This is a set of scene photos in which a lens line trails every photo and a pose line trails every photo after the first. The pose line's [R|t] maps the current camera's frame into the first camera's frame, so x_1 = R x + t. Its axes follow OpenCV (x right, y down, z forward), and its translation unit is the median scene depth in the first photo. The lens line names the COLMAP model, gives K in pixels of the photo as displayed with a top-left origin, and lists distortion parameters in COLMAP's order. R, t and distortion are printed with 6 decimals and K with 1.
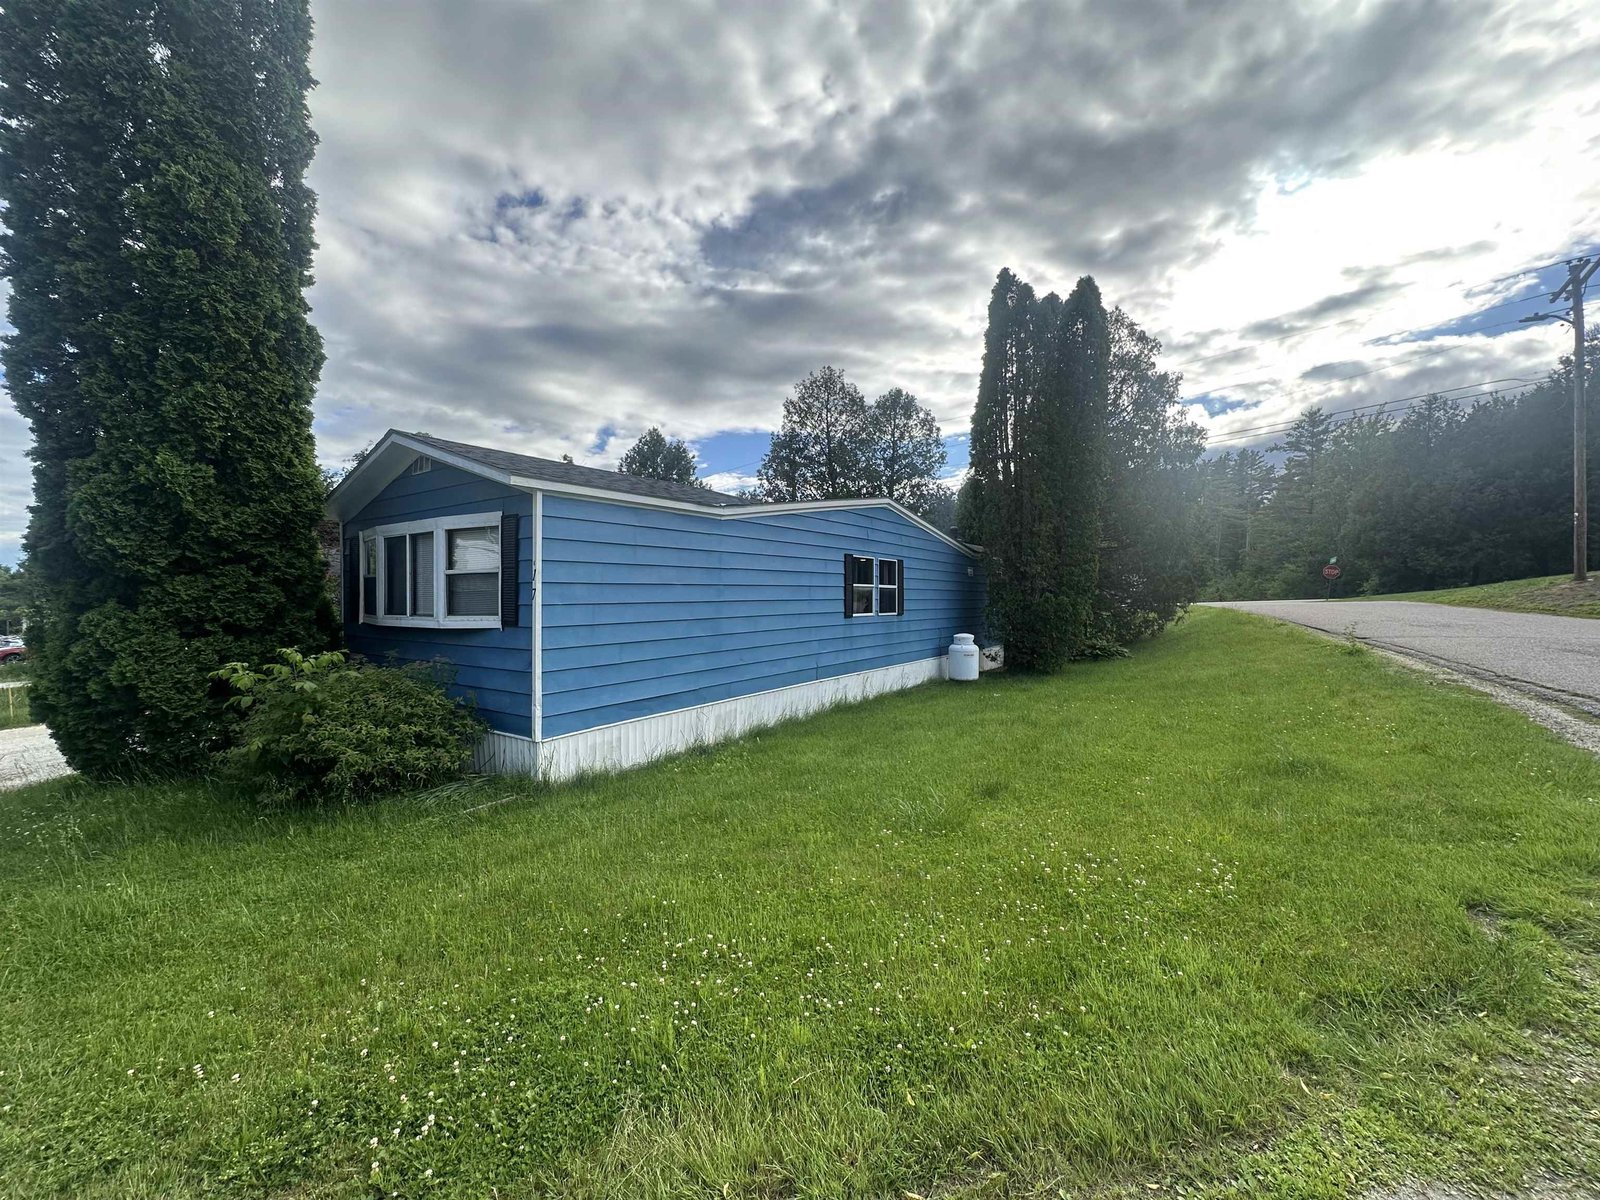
lens RADIAL K [[637.4, 0, 796.5], [0, 637.4, 597.8], [0, 0, 1]] dist [-0.009010, 0.000174]
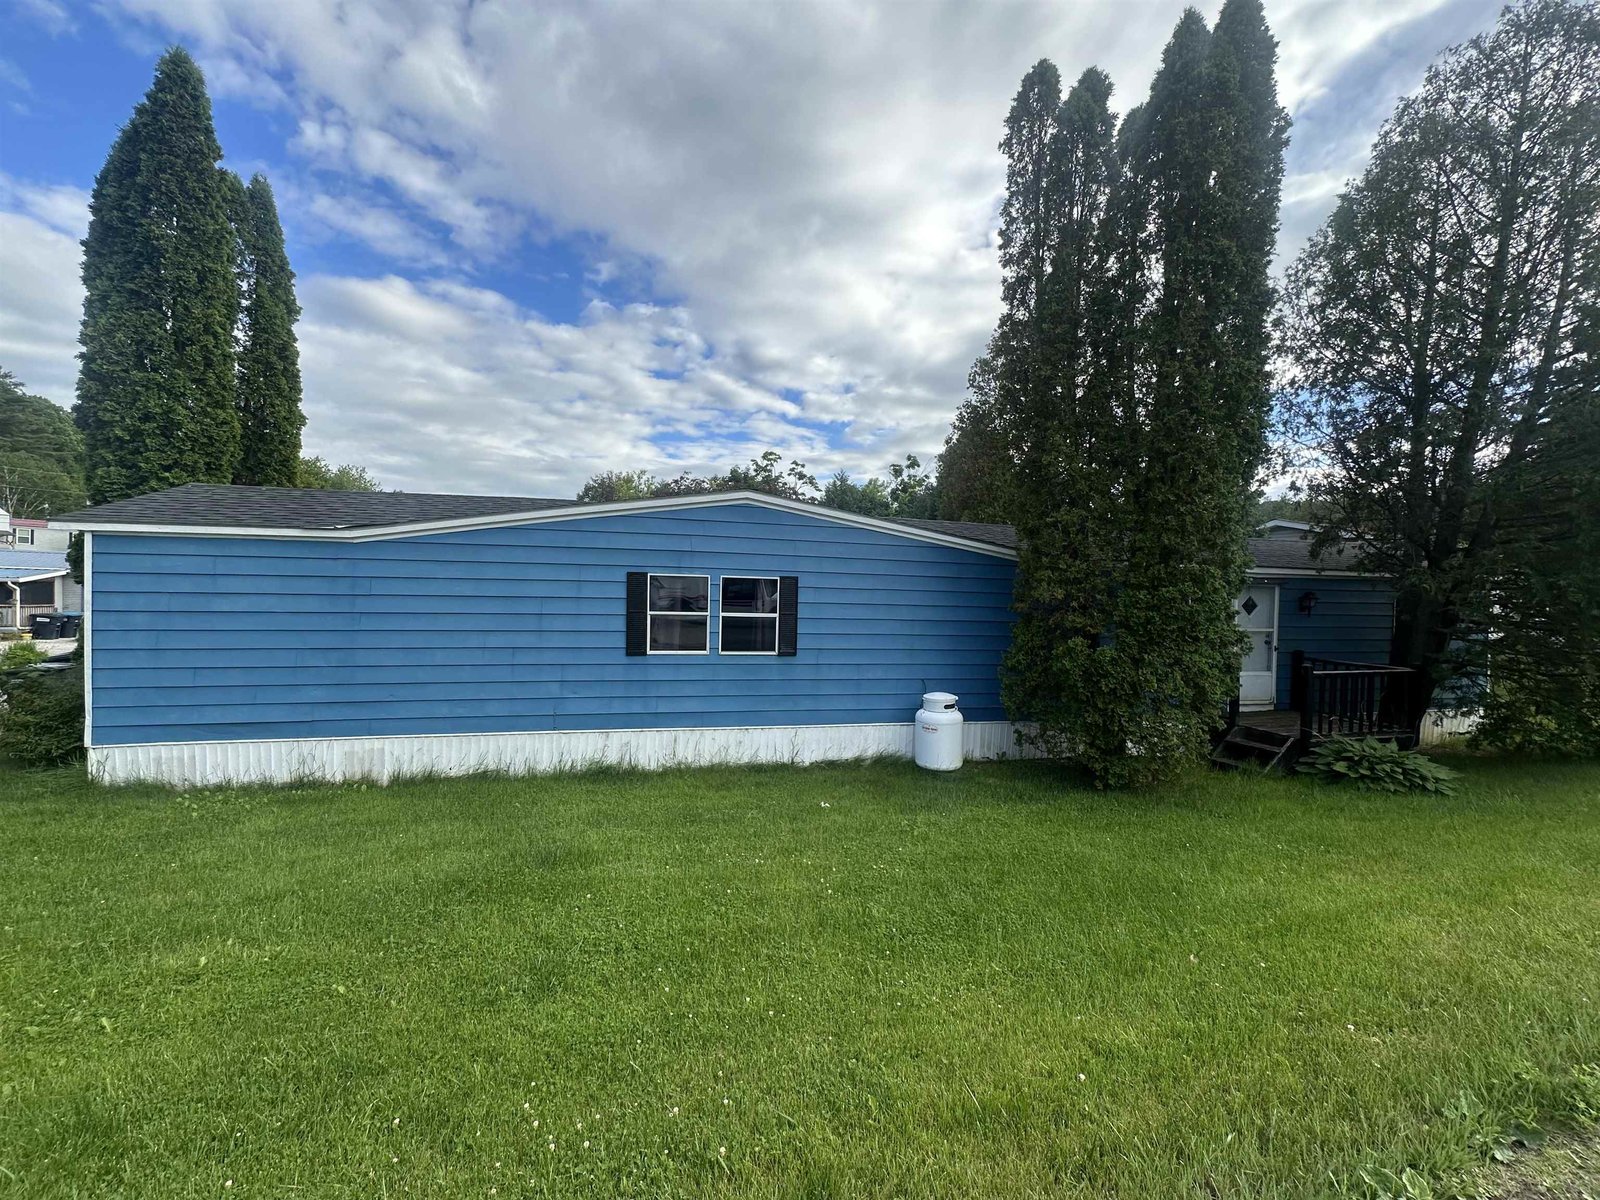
lens RADIAL K [[638.9, 0, 800.0], [0, 638.9, 600.0], [0, 0, 1]] dist [-0.003454, 0.000772]
pose [[0.716981, 0.035181, -0.696205, 0.751628], [-0.024385, 0.999380, 0.025388, -0.059079], [0.696666, -0.001226, 0.717394, 0.600160]]
